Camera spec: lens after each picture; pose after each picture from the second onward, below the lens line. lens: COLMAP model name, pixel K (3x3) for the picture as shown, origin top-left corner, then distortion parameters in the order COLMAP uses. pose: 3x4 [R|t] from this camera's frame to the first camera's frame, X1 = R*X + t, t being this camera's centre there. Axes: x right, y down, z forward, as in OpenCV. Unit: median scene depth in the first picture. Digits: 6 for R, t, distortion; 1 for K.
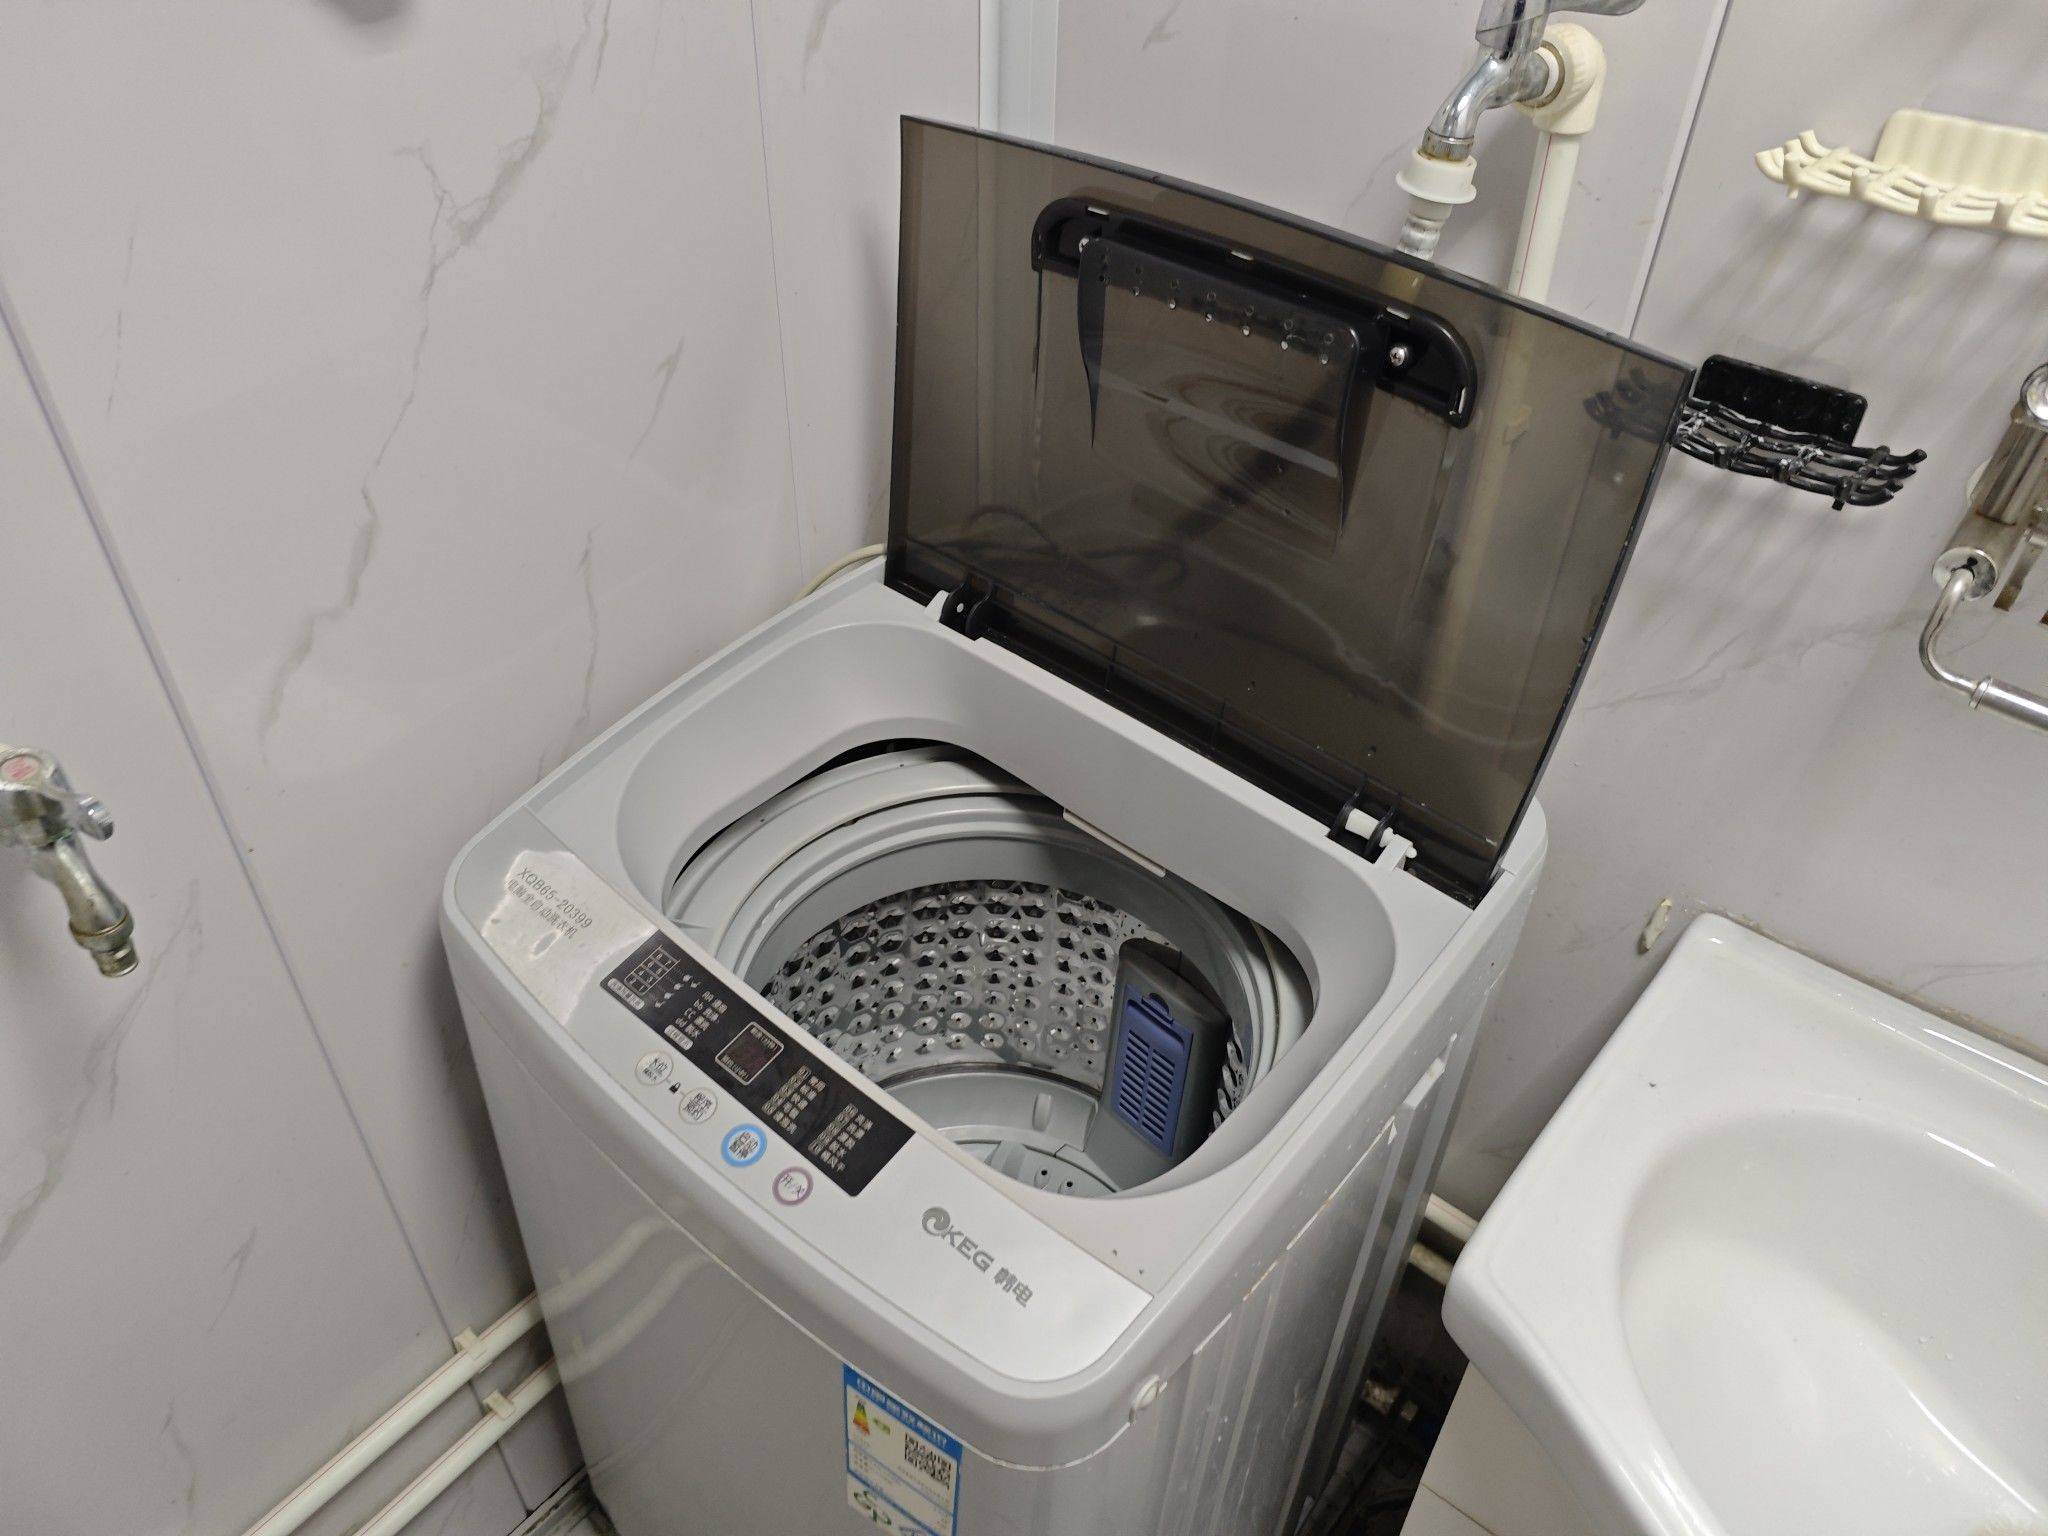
lens RADIAL K [[1501.2, 0, 1015.7], [0, 1501.2, 764.7], [0, 0, 1]] dist [0.016161, -0.021768]
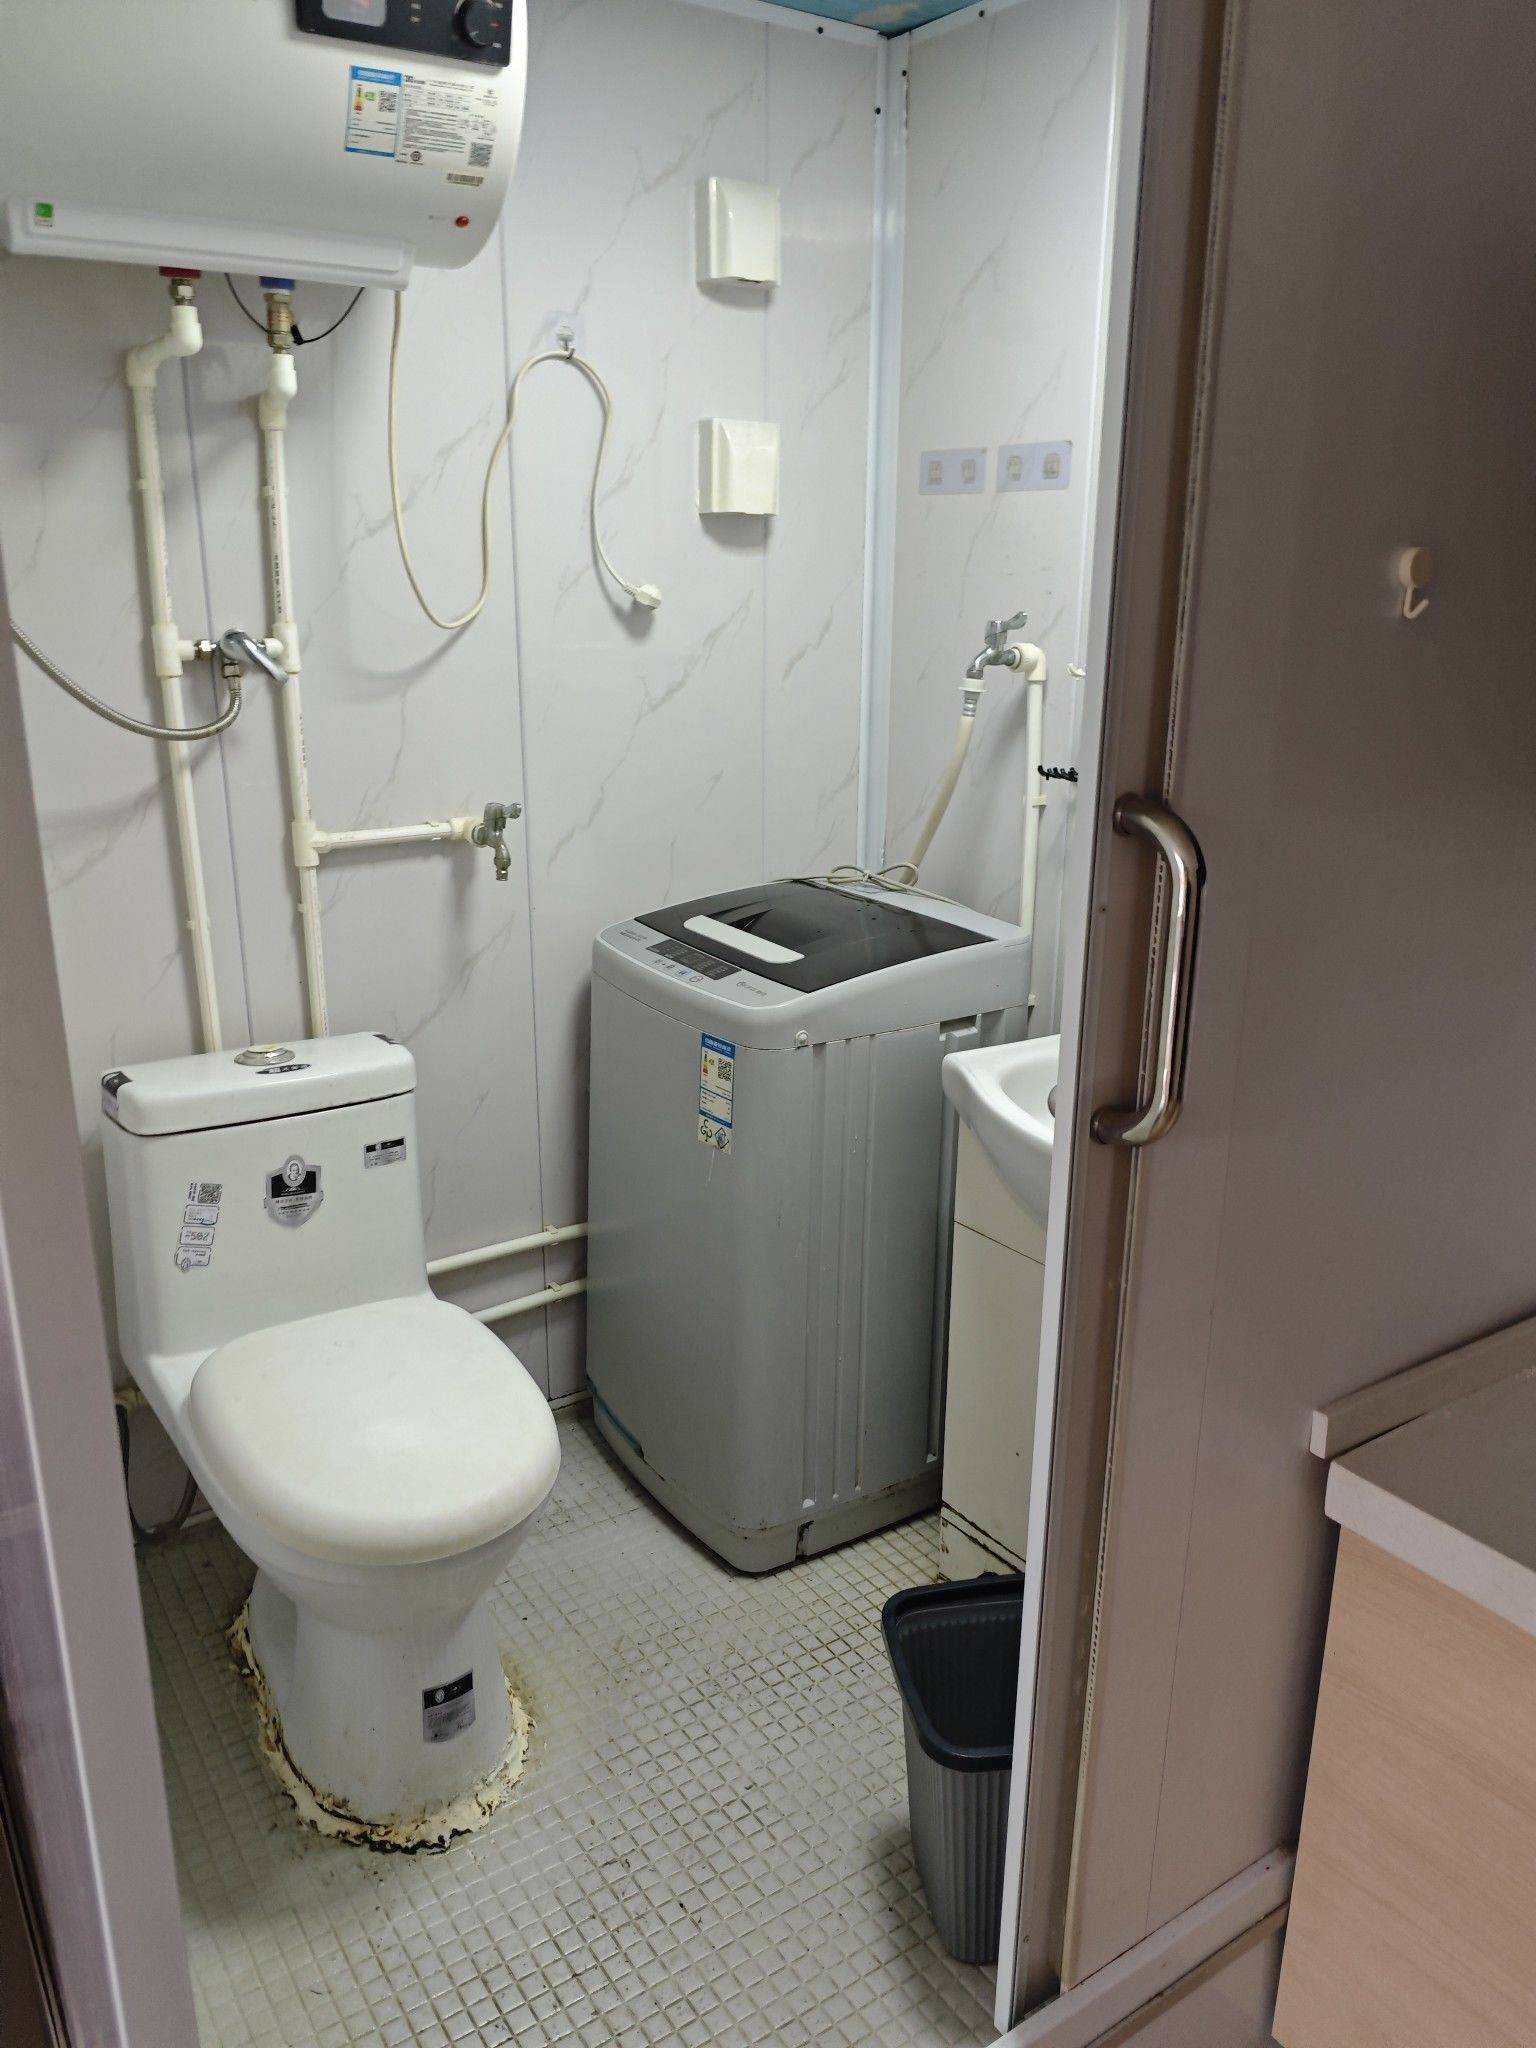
lens RADIAL K [[1501.2, 0, 772.6], [0, 1501.2, 1057.2], [0, 0, 1]] dist [0.016161, -0.021768]
pose [[0.963643, 0.063960, -0.259425, 0.667238], [-0.162454, 0.911104, -0.378811, 1.341876], [0.212134, 0.407183, 0.888370, -1.283302]]
